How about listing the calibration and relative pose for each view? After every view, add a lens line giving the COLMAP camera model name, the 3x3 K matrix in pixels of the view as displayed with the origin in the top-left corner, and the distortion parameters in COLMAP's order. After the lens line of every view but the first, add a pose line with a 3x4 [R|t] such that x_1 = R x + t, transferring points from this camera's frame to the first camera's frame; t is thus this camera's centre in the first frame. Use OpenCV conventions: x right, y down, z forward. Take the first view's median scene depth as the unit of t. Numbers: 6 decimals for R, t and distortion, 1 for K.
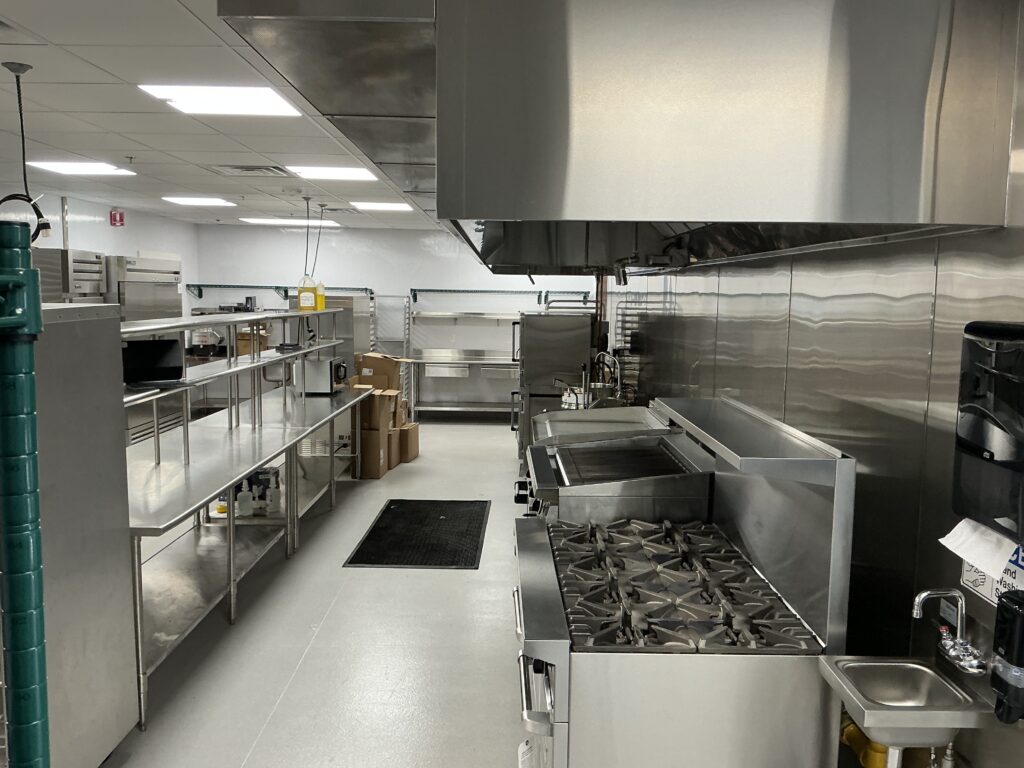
lens RADIAL K [[869.2, 0, 516.6], [0, 869.2, 379.9], [0, 0, 1]] dist [0.102455, -0.150603]
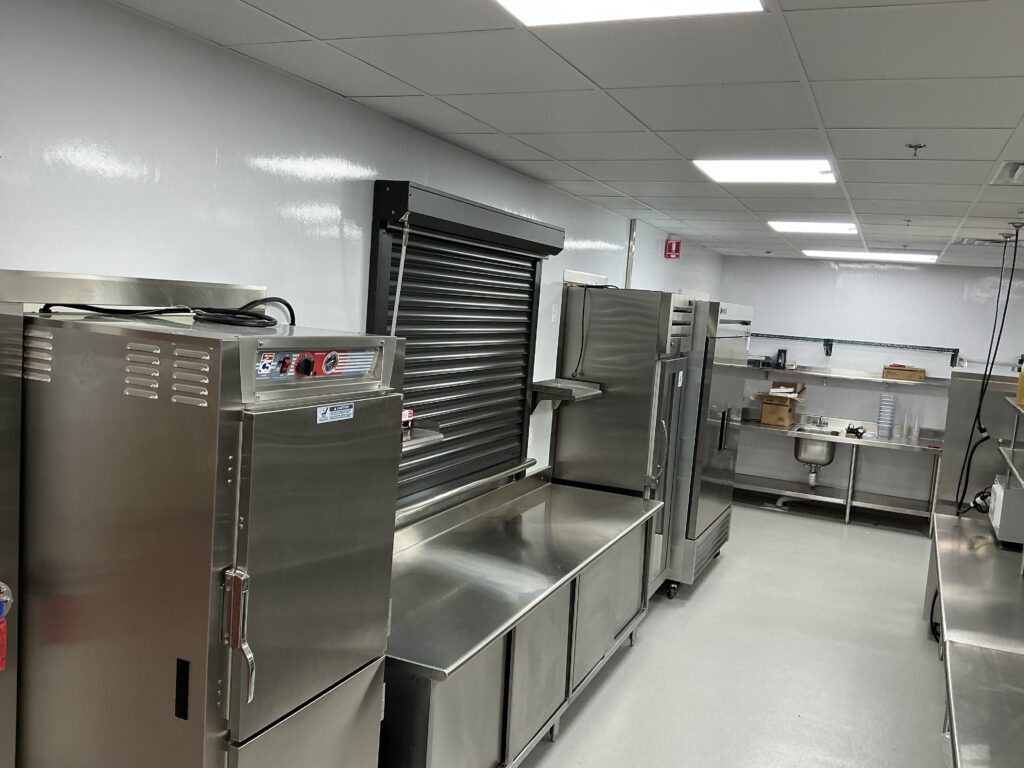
lens RADIAL K [[869.2, 0, 512.7], [0, 869.2, 384.2], [0, 0, 1]] dist [0.102455, -0.150603]
pose [[0.909976, 0.089834, -0.404813, -0.255709], [-0.100503, 0.994923, -0.005132, -0.045065], [0.402297, 0.045355, 0.914385, 0.241525]]
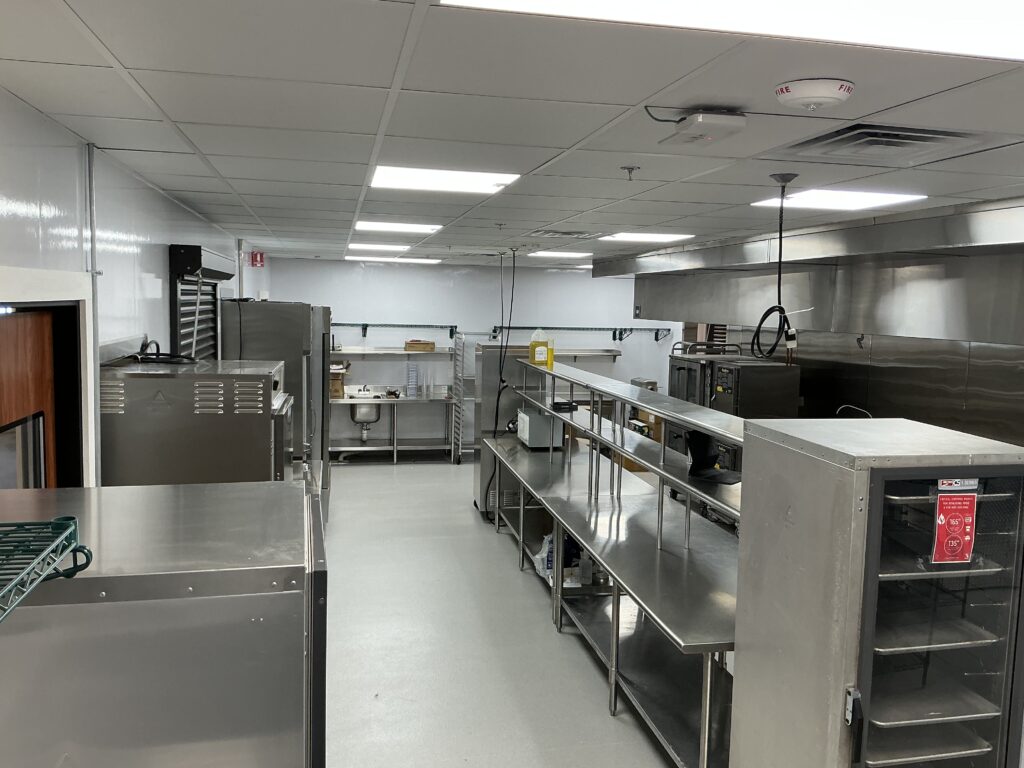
lens RADIAL K [[869.2, 0, 517.1], [0, 869.2, 387.3], [0, 0, 1]] dist [0.102455, -0.150603]
pose [[0.979791, -0.012554, 0.199631, -0.366931], [0.012788, 0.999918, 0.000114, -0.043209], [-0.199616, 0.002442, 0.979871, 0.035337]]
